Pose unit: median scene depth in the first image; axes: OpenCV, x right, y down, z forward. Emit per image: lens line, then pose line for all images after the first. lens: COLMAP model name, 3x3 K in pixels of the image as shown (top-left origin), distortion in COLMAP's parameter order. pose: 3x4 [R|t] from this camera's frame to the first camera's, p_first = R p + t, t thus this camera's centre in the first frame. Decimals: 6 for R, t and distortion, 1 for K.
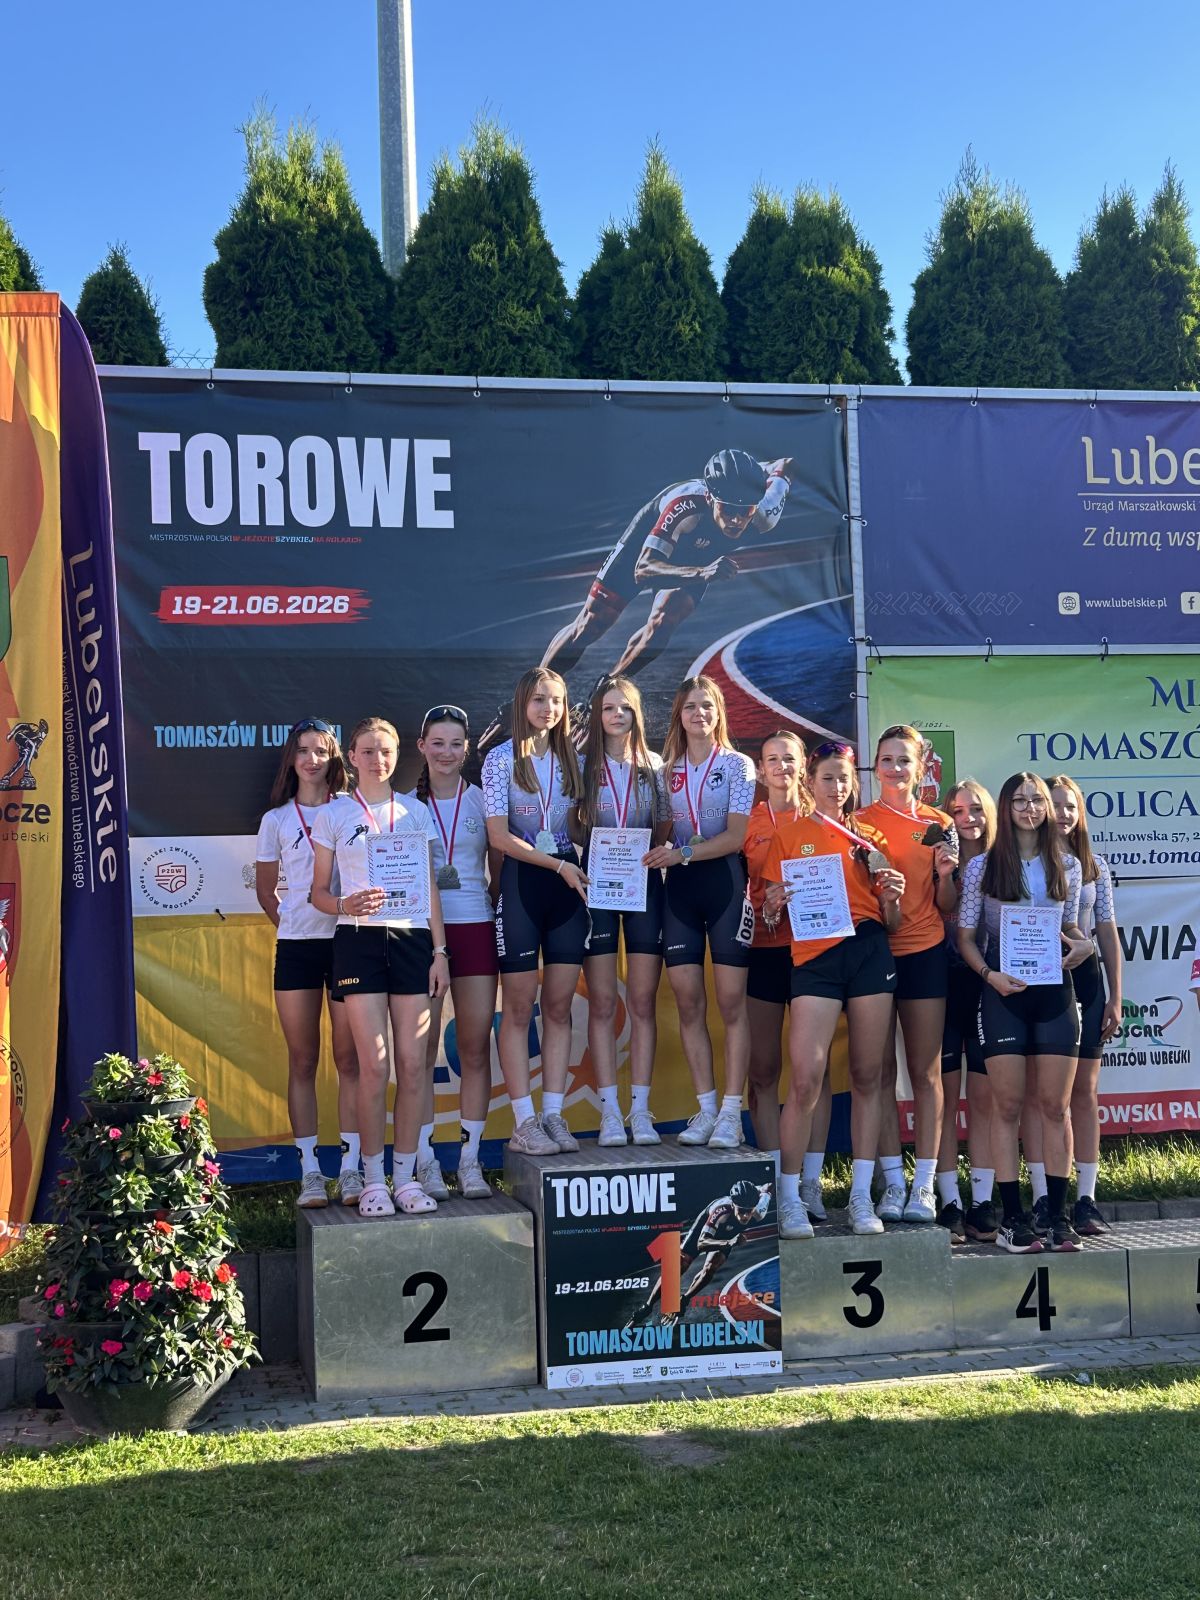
lens RADIAL K [[2186.0, 0, 601.4], [0, 2186.0, 798.4], [0, 0, 1]] dist [0.089791, 0.000000]
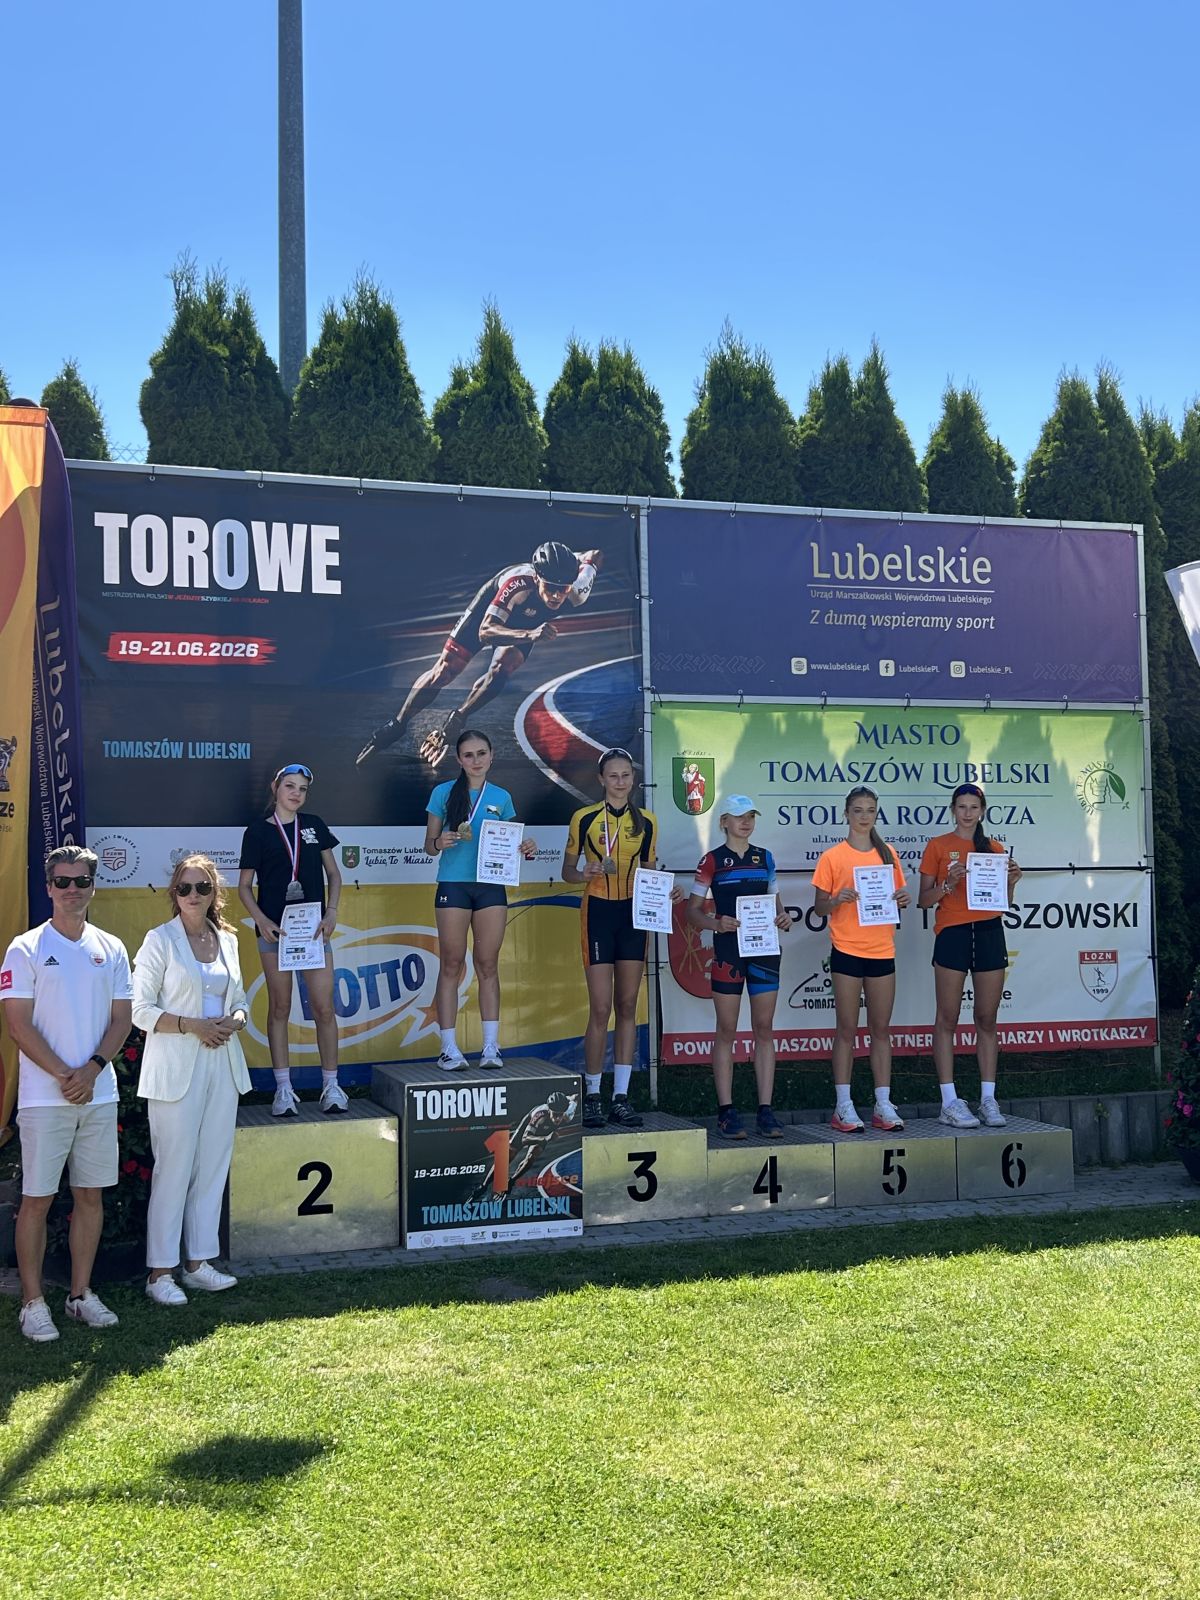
lens RADIAL K [[1759.3, 0, 614.5], [0, 1759.3, 799.2], [0, 0, 1]] dist [0.092190, 0.000000]
pose [[0.992795, 0.020157, 0.118120, -0.027288], [-0.020088, 0.999797, -0.001771, -0.002825], [-0.118132, -0.000615, 0.992998, -0.063796]]
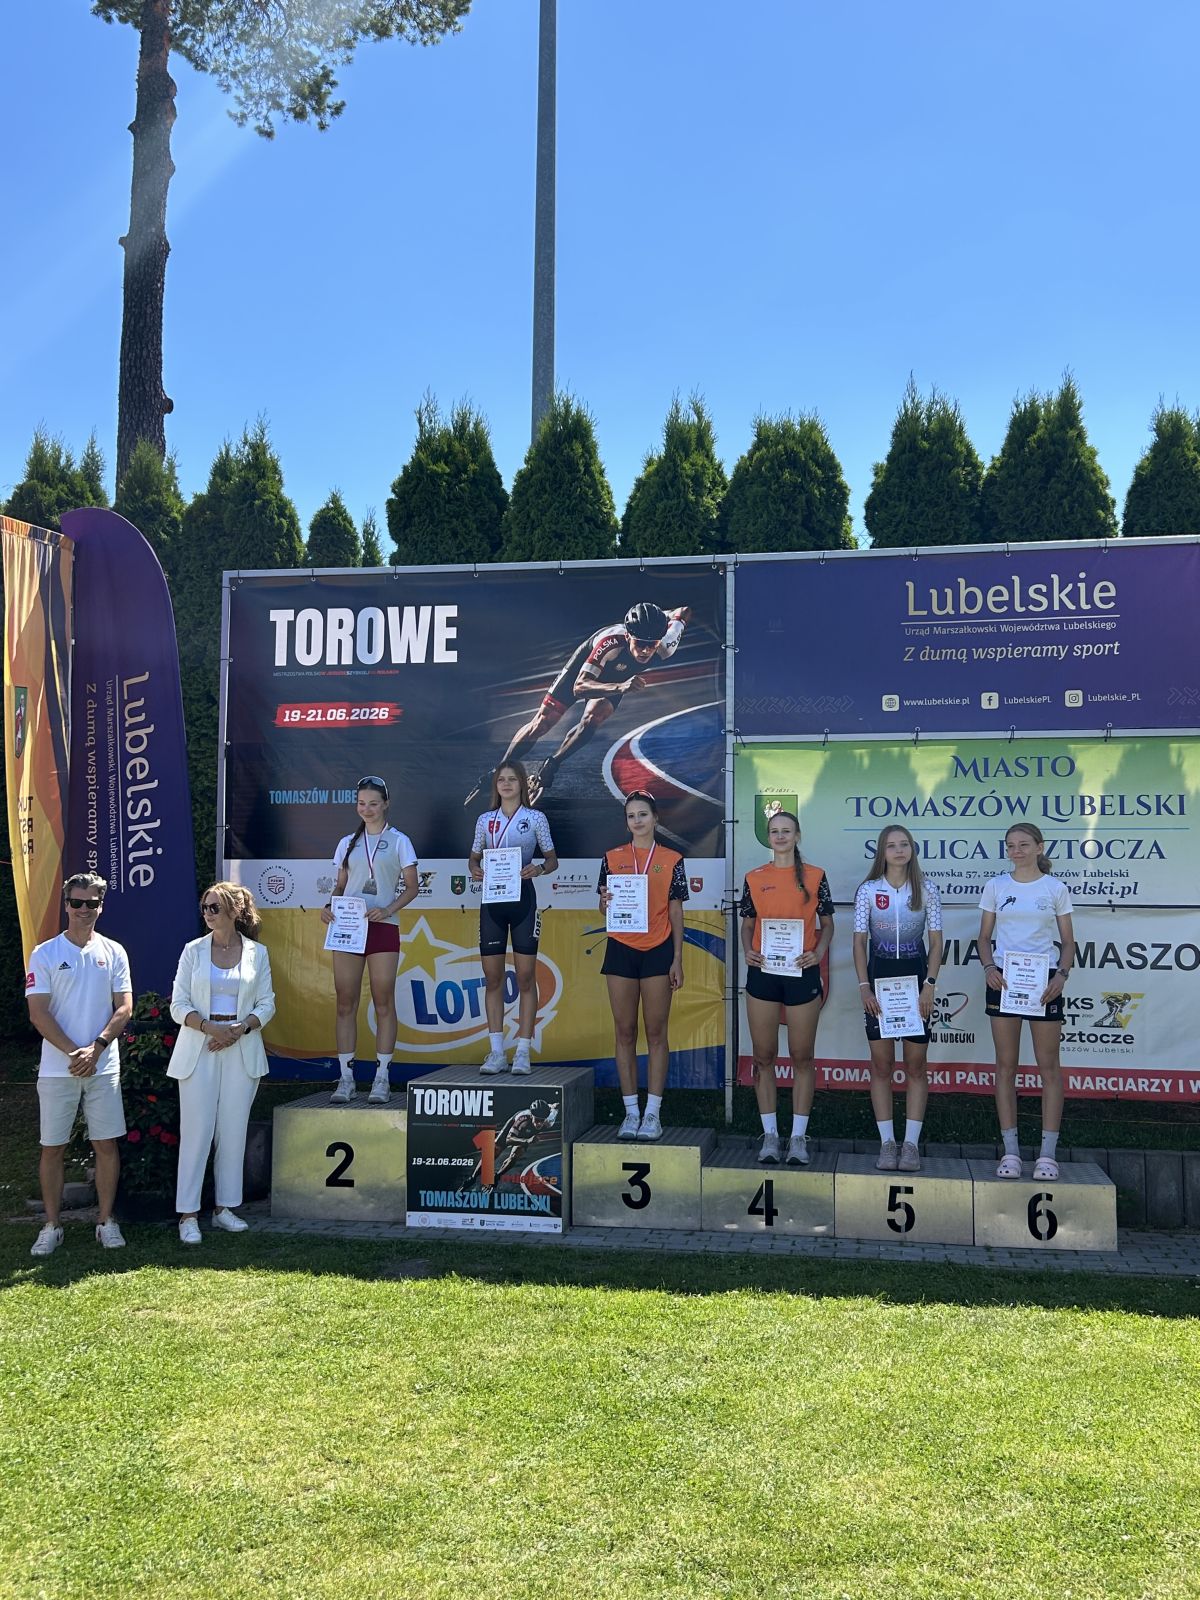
lens RADIAL K [[1508.1, 0, 597.0], [0, 1508.1, 803.0], [0, 0, 1]] dist [0.049321, 0.000000]
pose [[0.925677, 0.005868, -0.378269, 0.423908], [-0.013111, 0.999777, -0.016573, -0.008410], [0.378087, 0.020301, 0.925548, 0.058463]]
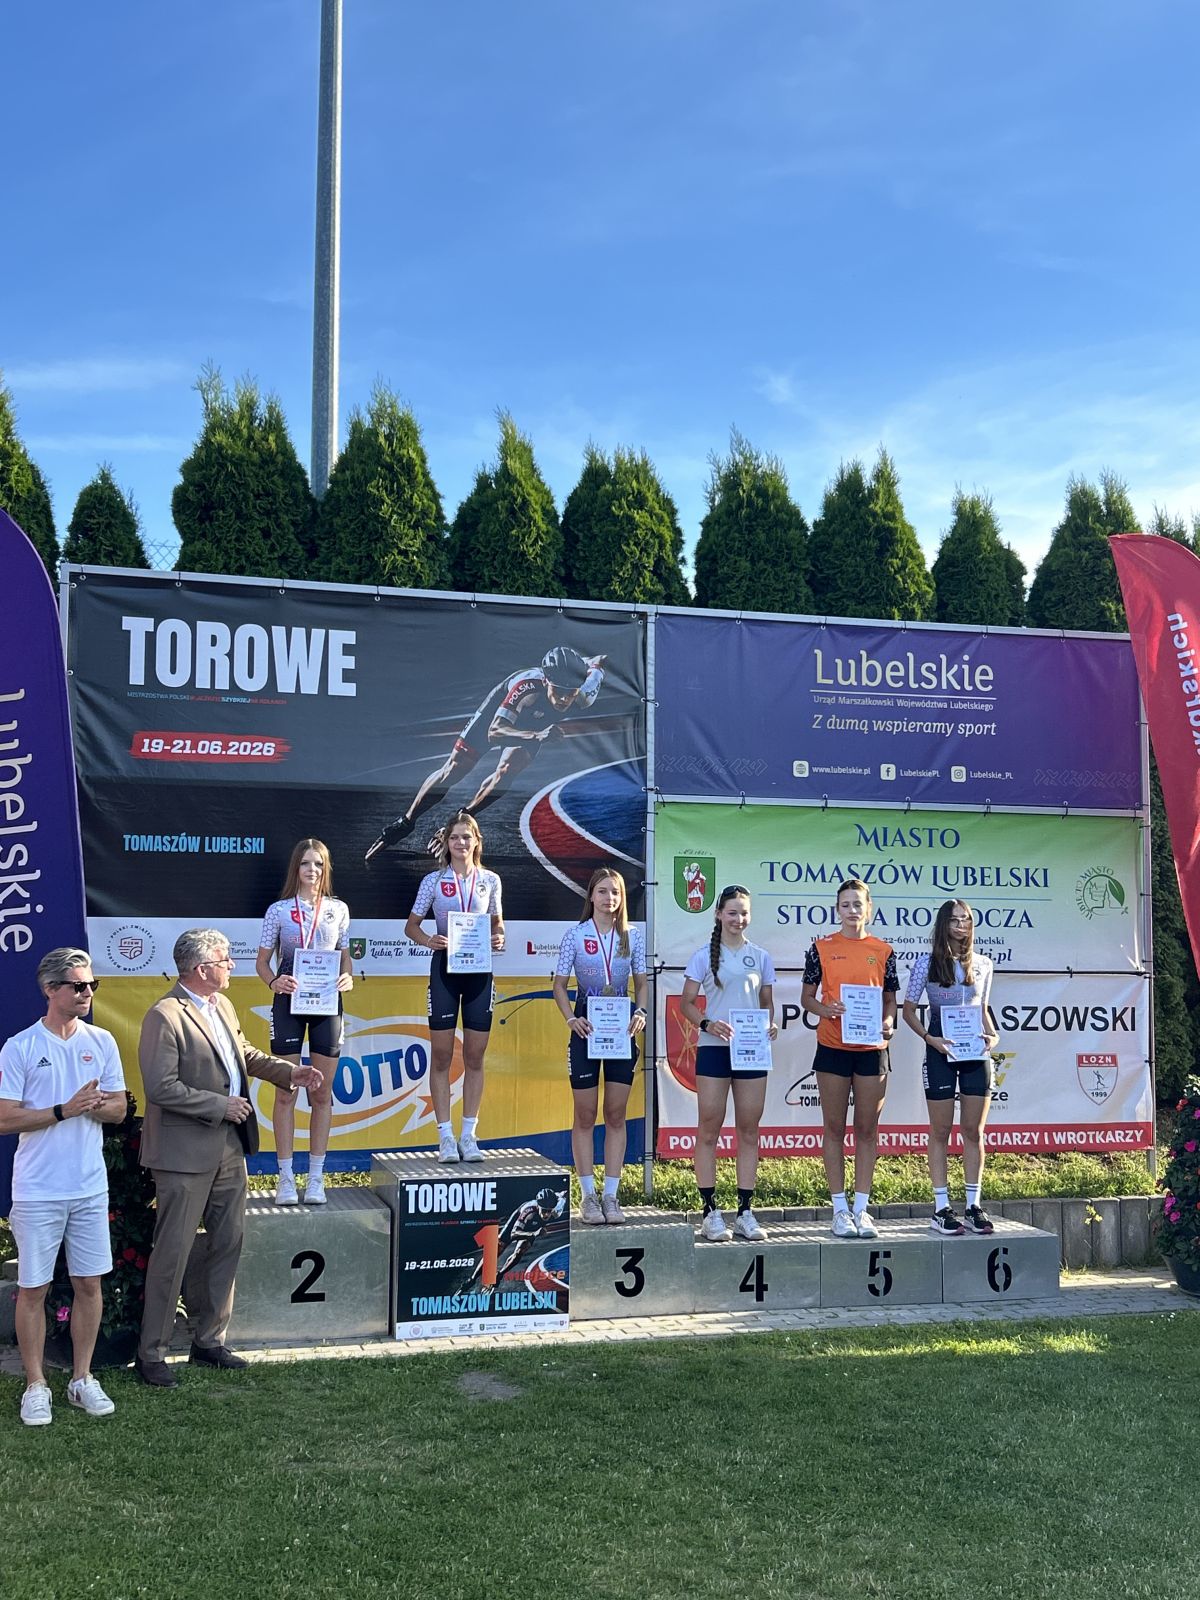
lens RADIAL K [[1757.6, 0, 600.7], [0, 1757.6, 800.1], [0, 0, 1]] dist [0.088416, 0.000000]
pose [[0.995912, 0.043512, 0.079160, 0.000359], [-0.041294, 0.998713, -0.029440, -0.033006], [-0.080339, 0.026051, 0.996427, -0.098623]]
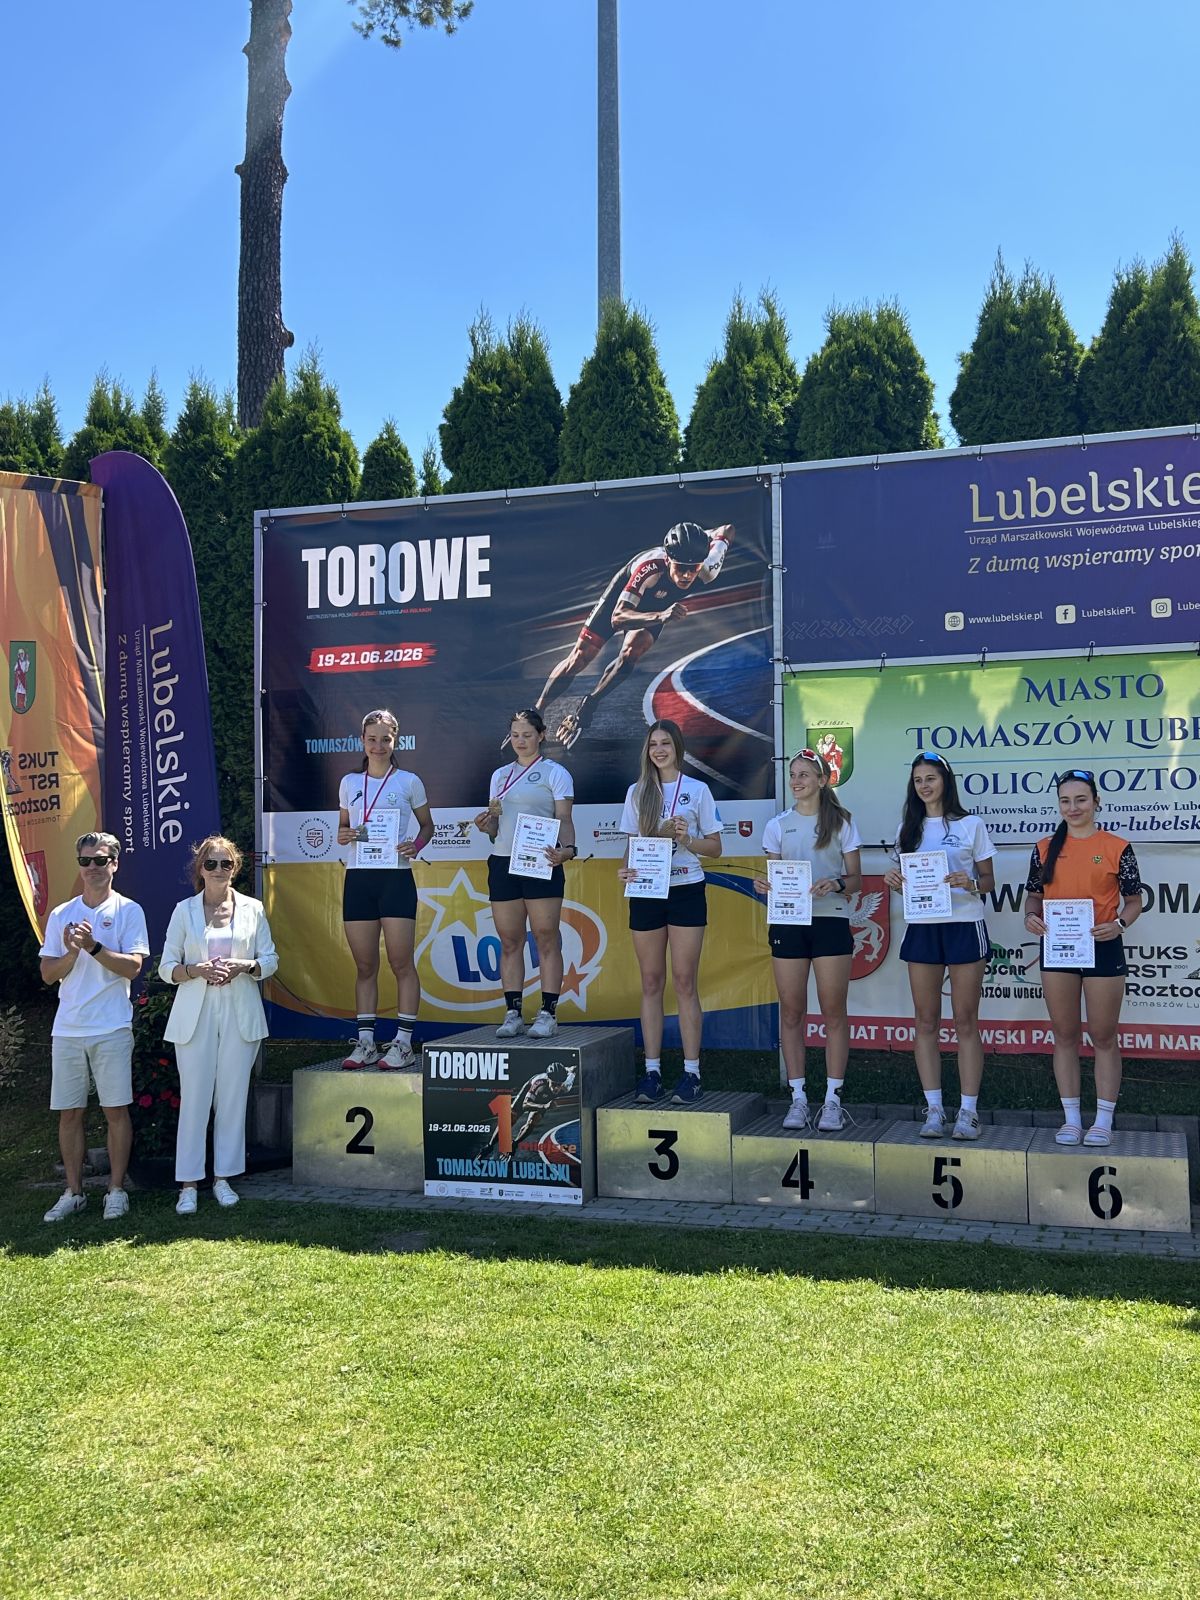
lens RADIAL K [[1607.1, 0, 607.1], [0, 1607.1, 778.6], [0, 0, 1]] dist [0.048596, 0.000000]
pose [[0.862790, -0.008856, -0.505485, 0.530412], [0.014701, 0.999863, 0.007575, -0.010679], [0.505349, -0.013967, 0.862802, 0.124971]]
